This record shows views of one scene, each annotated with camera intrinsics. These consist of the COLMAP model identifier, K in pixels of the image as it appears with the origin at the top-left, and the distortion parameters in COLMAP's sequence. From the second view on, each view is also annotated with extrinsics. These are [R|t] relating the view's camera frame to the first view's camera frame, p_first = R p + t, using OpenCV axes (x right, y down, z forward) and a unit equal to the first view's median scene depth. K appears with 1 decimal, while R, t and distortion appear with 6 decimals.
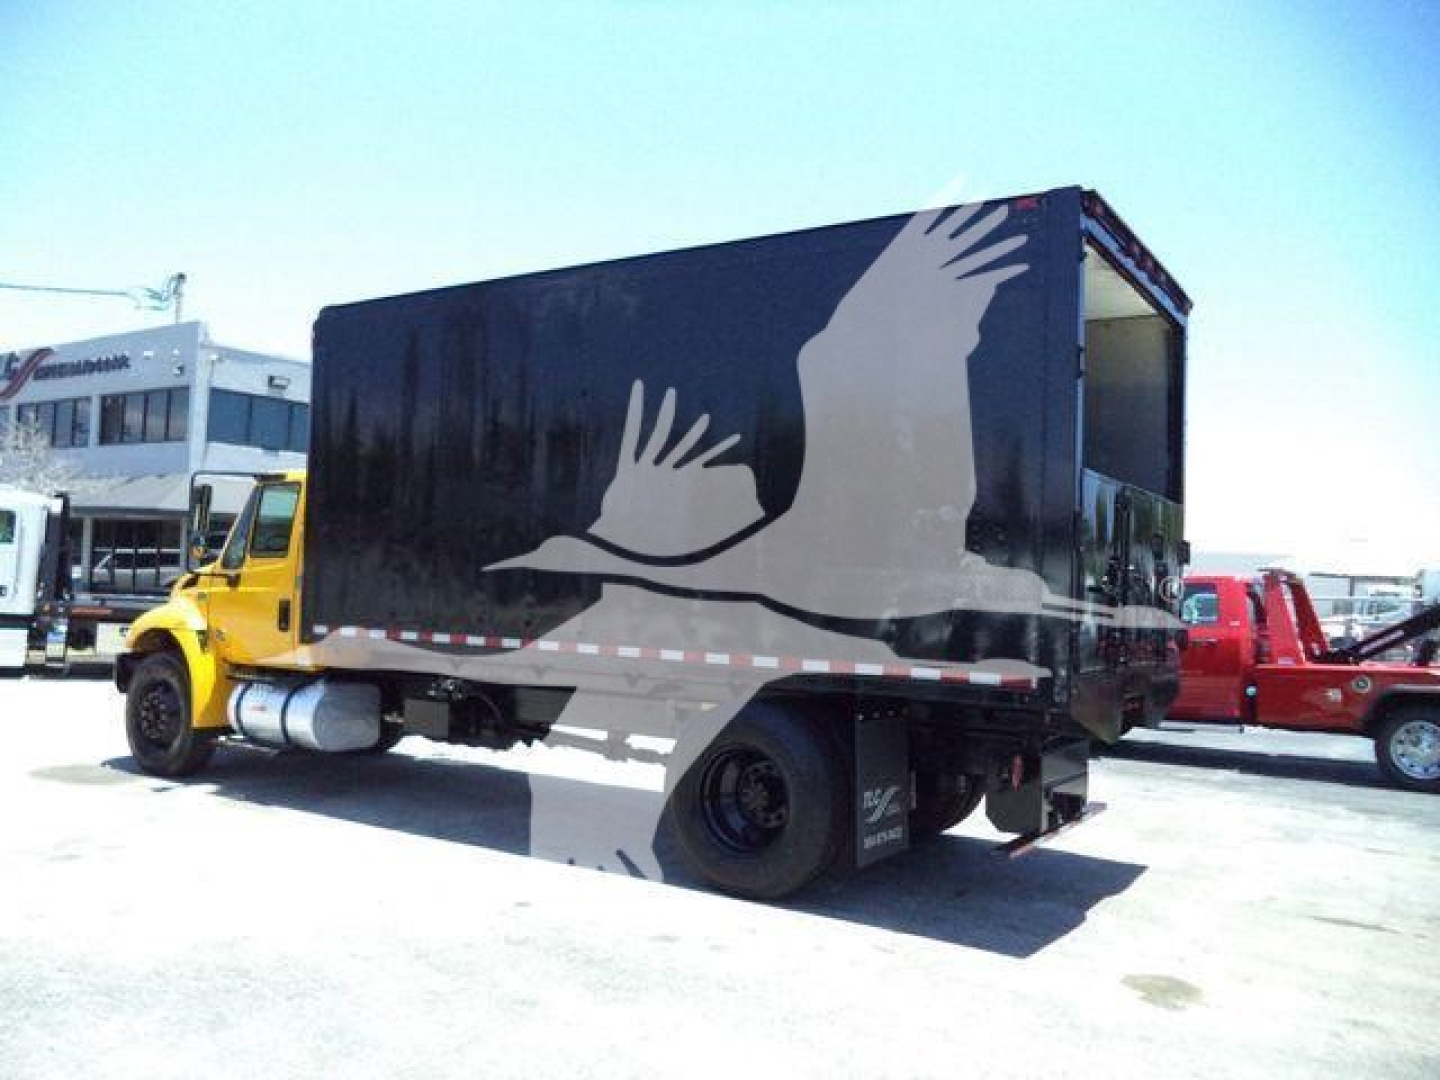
lens RADIAL K [[1160.5, 0, 755.0], [0, 1160.5, 544.6], [0, 0, 1]] dist [-0.001511, -0.046955]
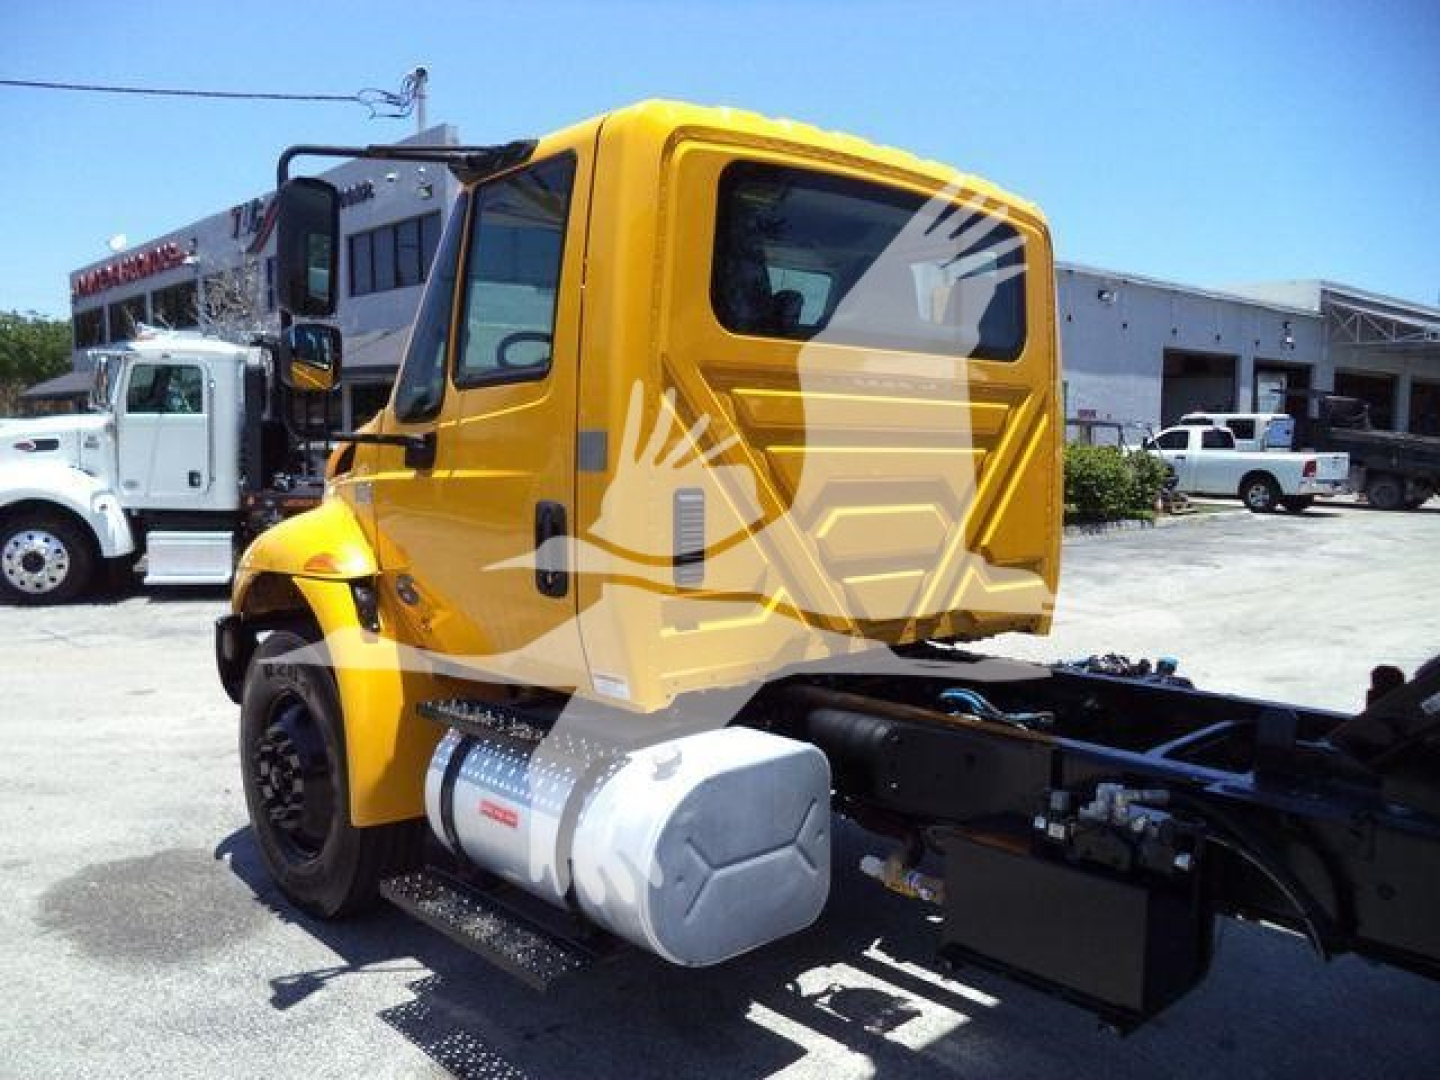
lens RADIAL K [[1171.8, 0, 762.9], [0, 1171.8, 534.5], [0, 0, 1]] dist [-0.029668, -0.008354]
pose [[0.973975, -0.020813, -0.225699, -0.172874], [0.046357, 0.993018, 0.108475, 0.014496], [0.221866, -0.116115, 0.968139, 0.441307]]
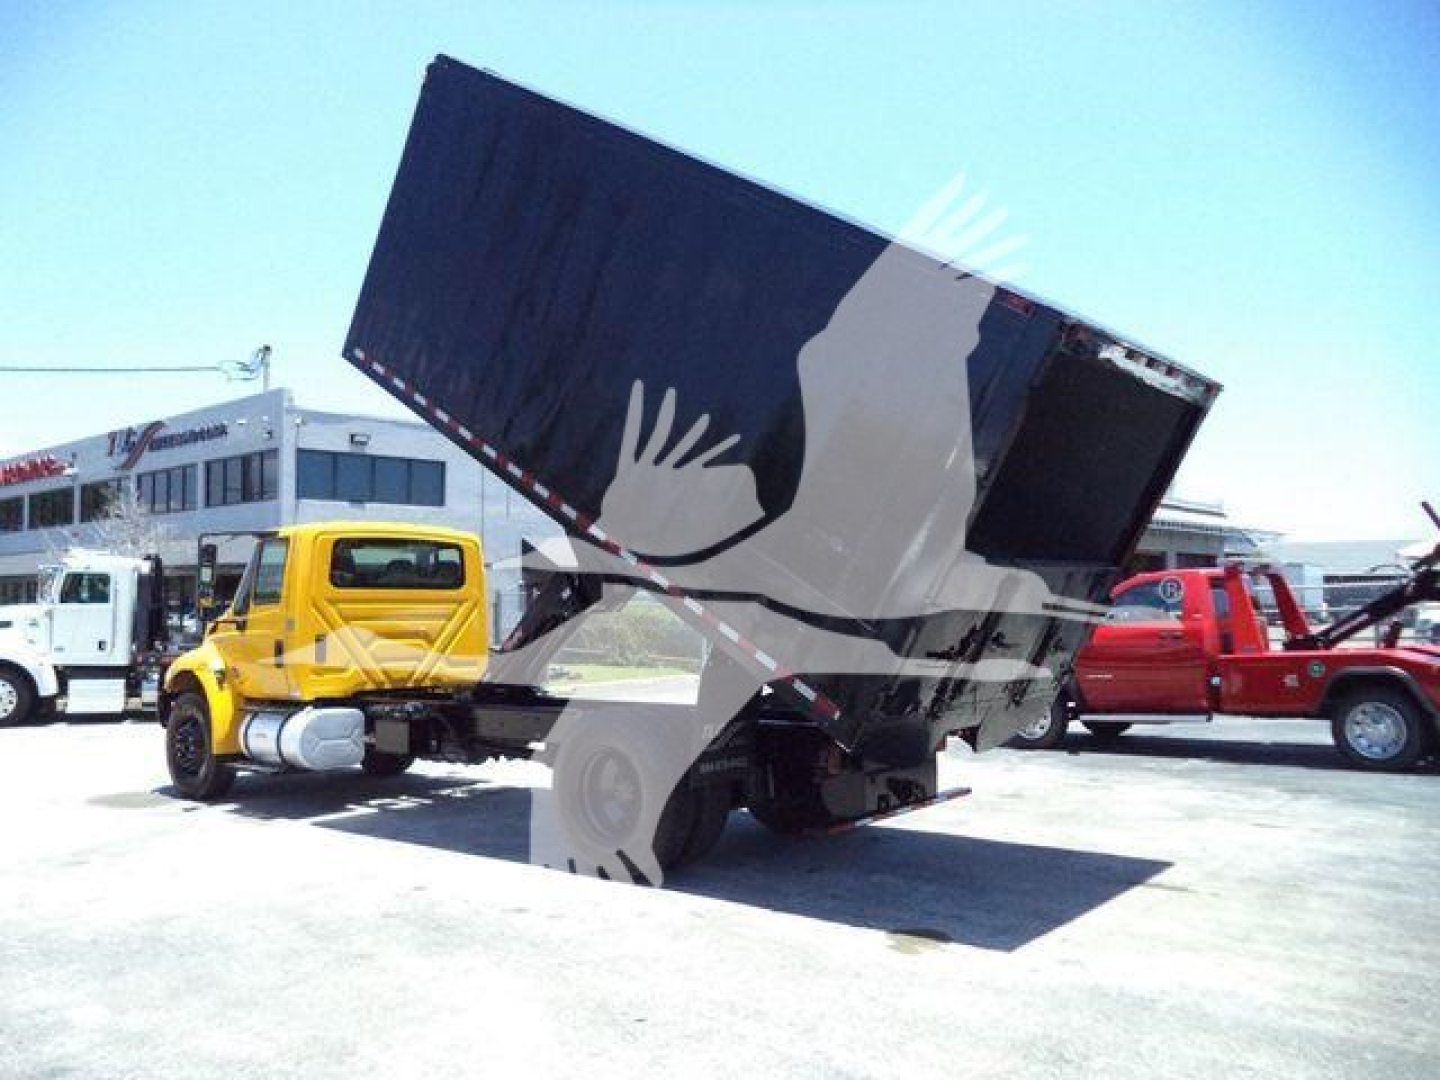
lens RADIAL K [[1171.8, 0, 762.9], [0, 1171.8, 534.5], [0, 0, 1]] dist [-0.029668, -0.008354]
pose [[0.992608, -0.061098, -0.104867, 0.128630], [0.058337, 0.997870, -0.029202, 0.003336], [0.106427, 0.022869, 0.994057, -0.064432]]
